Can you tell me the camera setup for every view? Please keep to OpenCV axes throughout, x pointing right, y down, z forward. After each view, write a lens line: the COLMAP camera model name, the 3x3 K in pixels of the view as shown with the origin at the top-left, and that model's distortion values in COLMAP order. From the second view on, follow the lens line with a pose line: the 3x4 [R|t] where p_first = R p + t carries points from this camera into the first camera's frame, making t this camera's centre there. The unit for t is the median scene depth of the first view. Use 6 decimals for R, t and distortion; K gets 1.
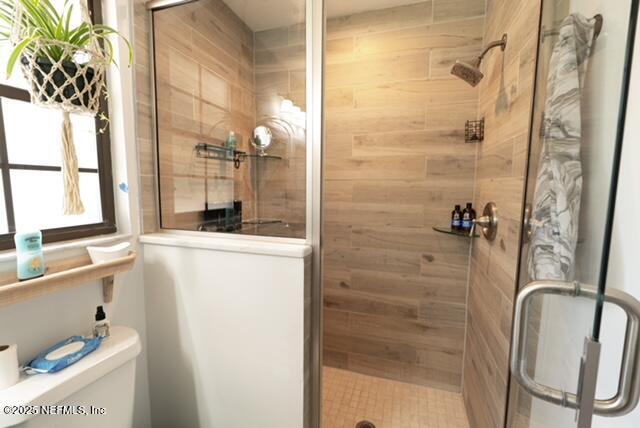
lens RADIAL K [[278.1, 0, 320.0], [0, 278.1, 214.0], [0, 0, 1]] dist [-0.001779, 0.000096]
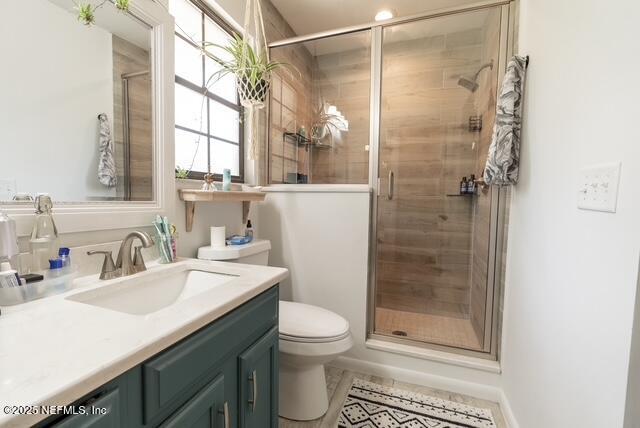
lens RADIAL K [[281.2, 0, 320.0], [0, 281.2, 214.0], [0, 0, 1]] dist [-0.000400, -0.000053]
pose [[0.999465, 0.007613, -0.031814, -0.185132], [-0.008917, 0.999116, -0.041071, 0.220693], [0.031473, 0.041333, 0.998650, -0.429936]]
